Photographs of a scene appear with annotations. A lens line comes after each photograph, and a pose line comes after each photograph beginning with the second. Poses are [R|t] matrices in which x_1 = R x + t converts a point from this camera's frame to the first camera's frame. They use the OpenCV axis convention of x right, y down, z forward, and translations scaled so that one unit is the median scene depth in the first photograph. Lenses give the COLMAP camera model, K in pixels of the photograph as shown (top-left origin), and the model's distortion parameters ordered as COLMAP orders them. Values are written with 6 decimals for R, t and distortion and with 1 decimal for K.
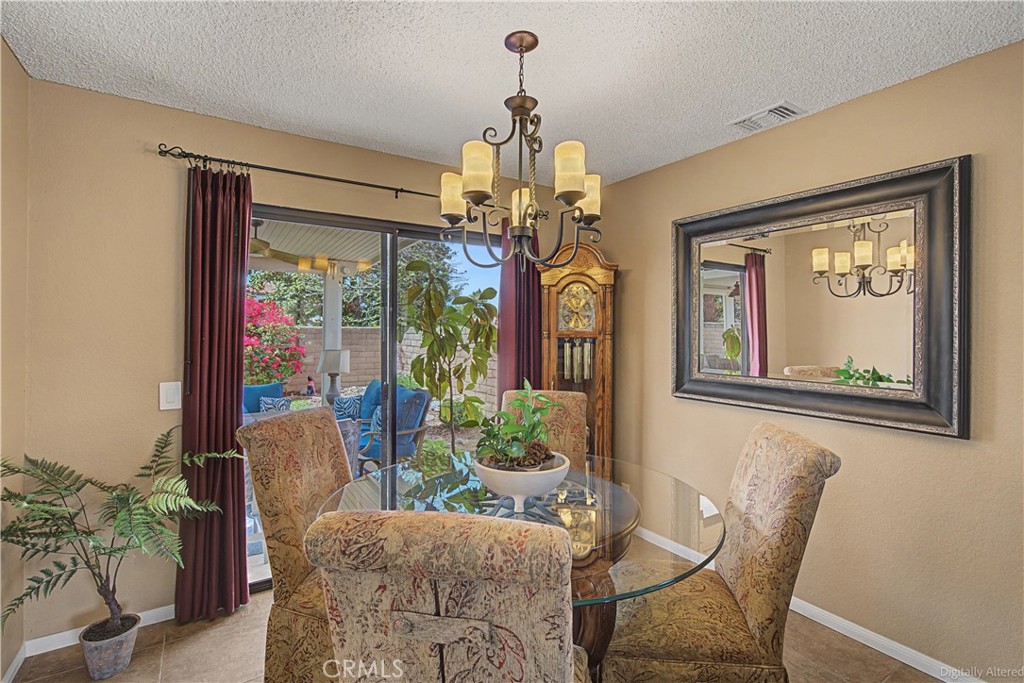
lens RADIAL K [[475.8, 0, 514.7], [0, 475.8, 330.4], [0, 0, 1]] dist [-0.000700, 0.001334]
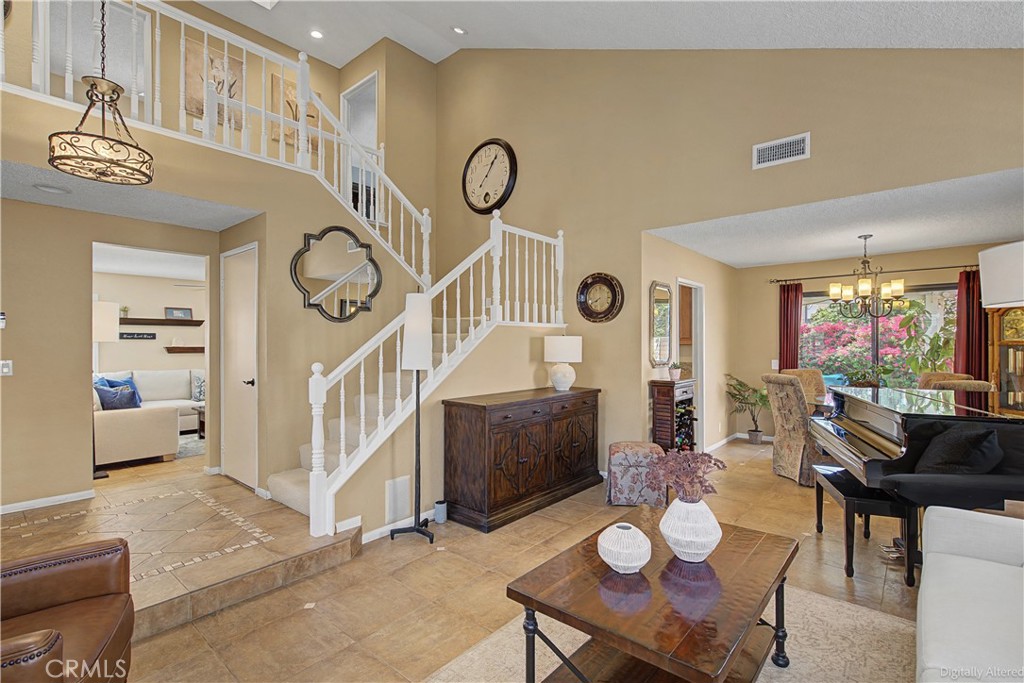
lens RADIAL K [[475.8, 0, 511.5], [0, 475.8, 345.5], [0, 0, 1]] dist [-0.000700, 0.001334]
pose [[0.284016, -0.000868, -0.958819, 1.275822], [0.005589, 0.999984, 0.000750, 0.007816], [0.958803, -0.005572, 0.284016, -1.083086]]
